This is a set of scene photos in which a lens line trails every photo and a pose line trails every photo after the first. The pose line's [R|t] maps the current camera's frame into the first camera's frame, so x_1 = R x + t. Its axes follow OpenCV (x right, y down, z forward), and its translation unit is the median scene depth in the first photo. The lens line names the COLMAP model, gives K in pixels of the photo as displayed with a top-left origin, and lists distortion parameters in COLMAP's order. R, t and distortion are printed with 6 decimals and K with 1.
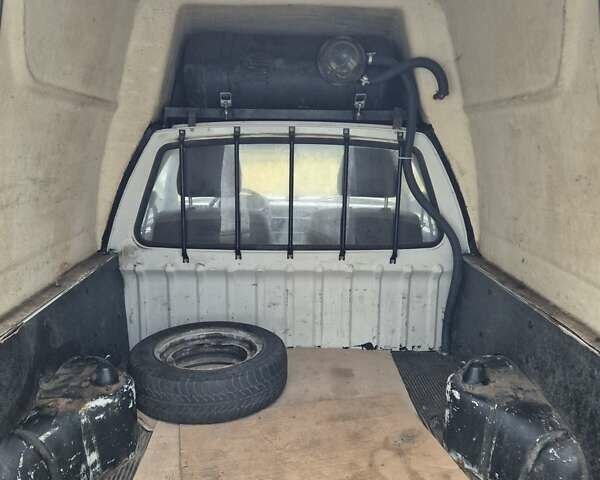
lens RADIAL K [[517.5, 0, 296.7], [0, 517.5, 240.1], [0, 0, 1]] dist [0.106992, -0.009135]
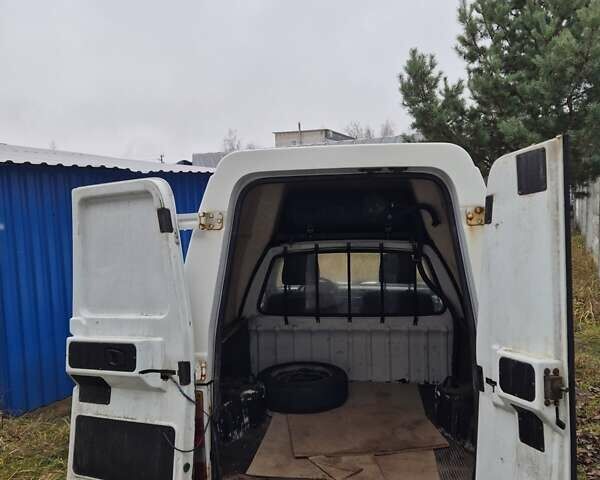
lens RADIAL K [[517.5, 0, 297.7], [0, 517.5, 241.2], [0, 0, 1]] dist [0.106992, -0.009135]
pose [[0.988490, -0.027401, -0.148782, 0.075842], [0.003524, 0.987364, -0.158429, 0.043367], [0.151243, 0.156082, 0.976096, -0.656844]]
